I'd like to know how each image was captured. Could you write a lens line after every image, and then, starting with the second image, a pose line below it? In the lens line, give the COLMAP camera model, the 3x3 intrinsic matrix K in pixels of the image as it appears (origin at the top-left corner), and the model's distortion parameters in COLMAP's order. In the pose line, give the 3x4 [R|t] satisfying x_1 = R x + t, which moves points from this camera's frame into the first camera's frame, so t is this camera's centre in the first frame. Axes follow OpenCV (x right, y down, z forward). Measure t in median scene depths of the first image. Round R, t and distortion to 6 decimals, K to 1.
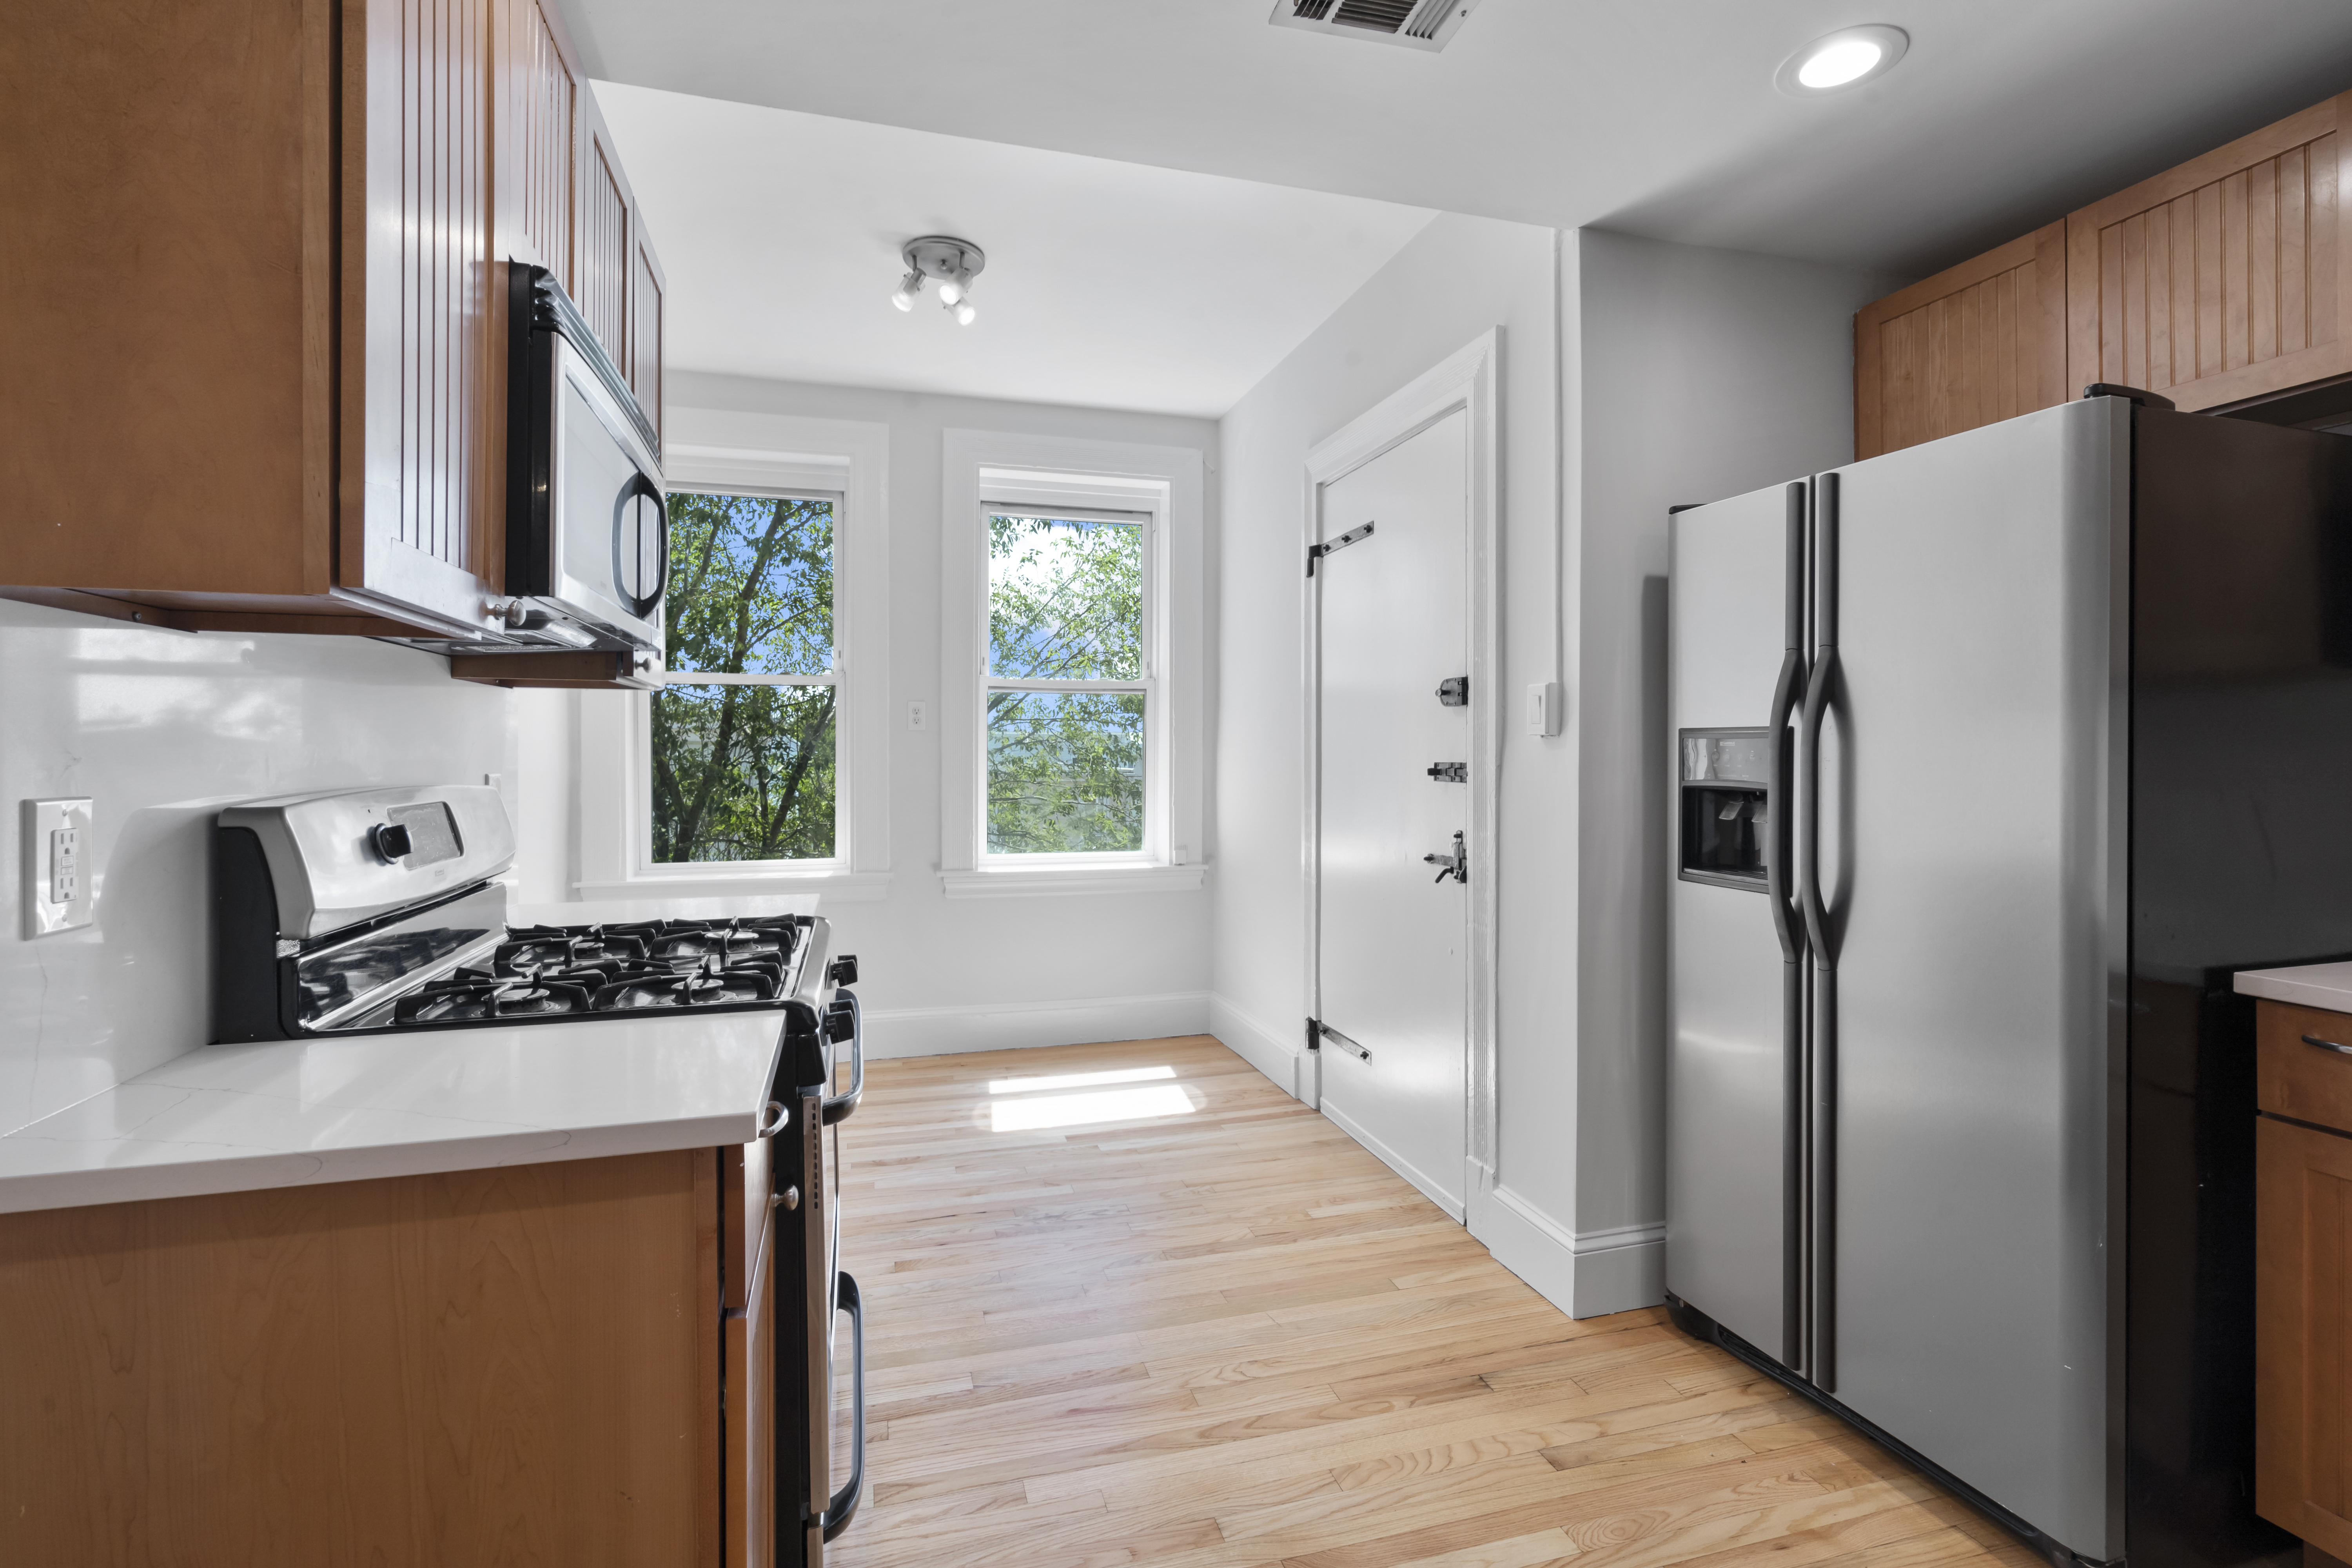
lens RADIAL K [[1069.7, 0, 1172.6], [0, 1069.7, 765.4], [0, 0, 1]] dist [0.015140, 0.000205]
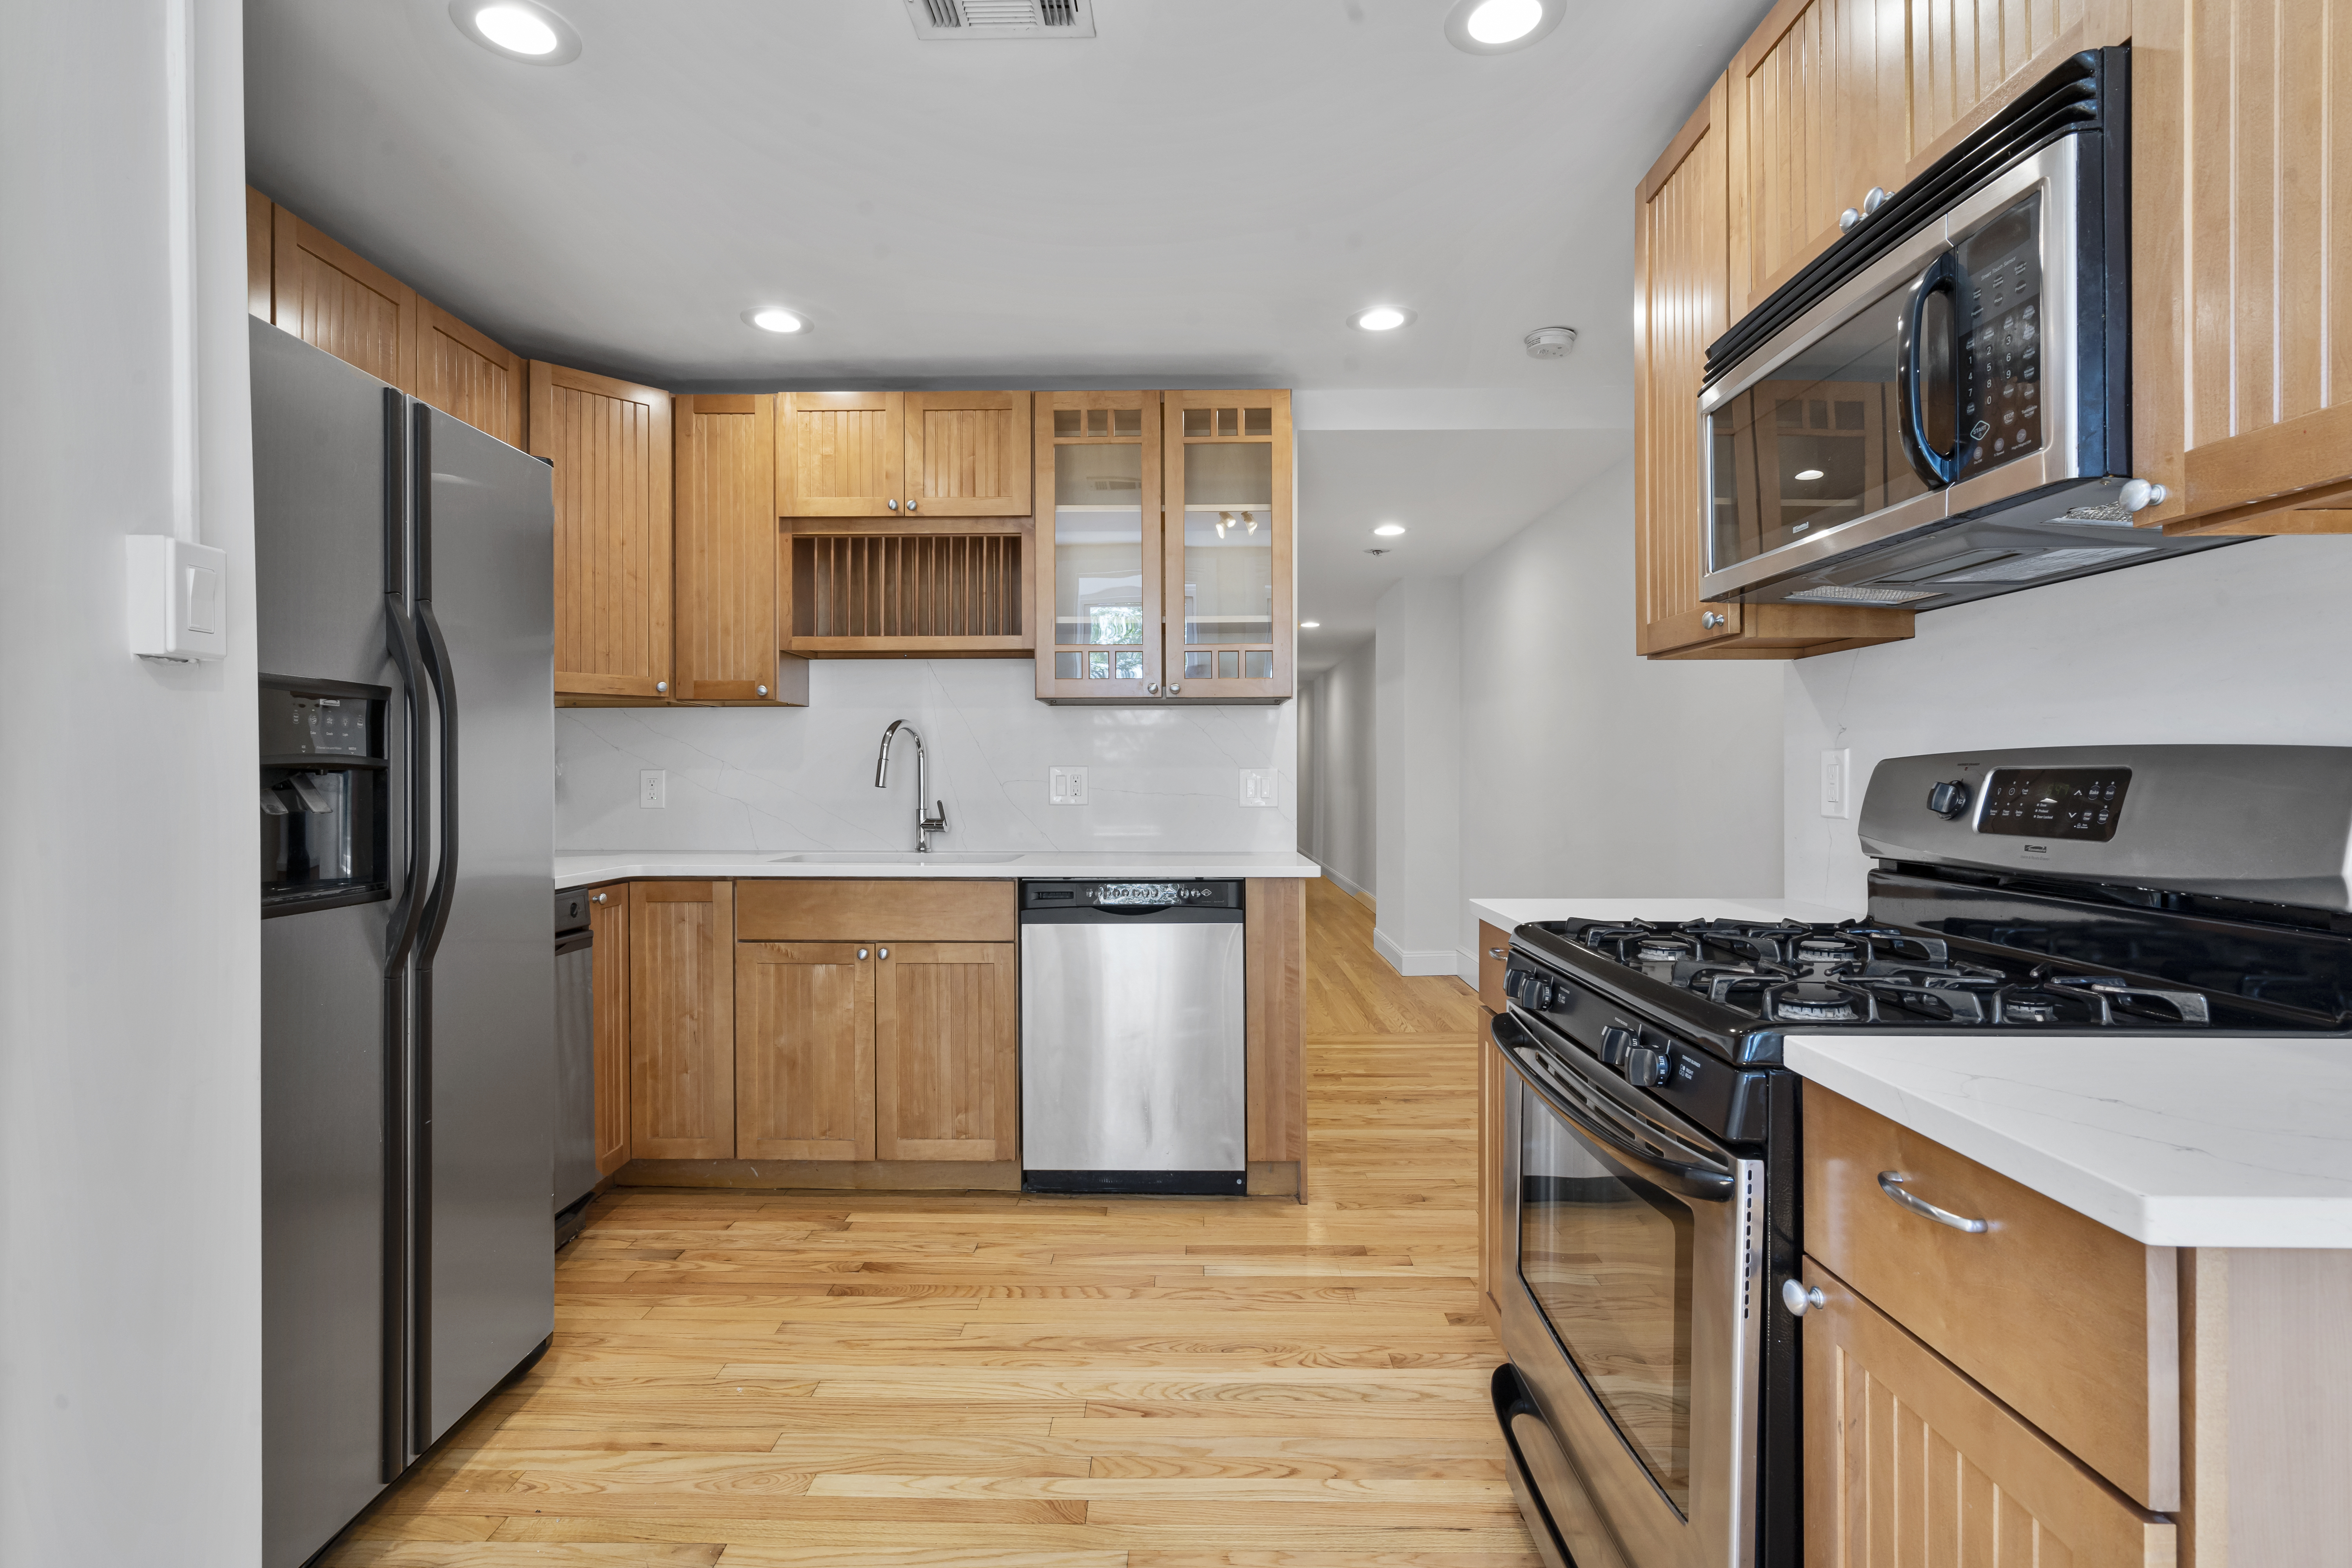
lens RADIAL K [[1127.6, 0, 1166.8], [0, 1127.6, 773.5], [0, 0, 1]] dist [-0.000222, 0.000022]
pose [[-0.957772, -0.000026, 0.287530, -0.126282], [0.001960, 0.999976, 0.006619, 0.012876], [-0.287523, 0.006903, -0.957749, 0.908315]]
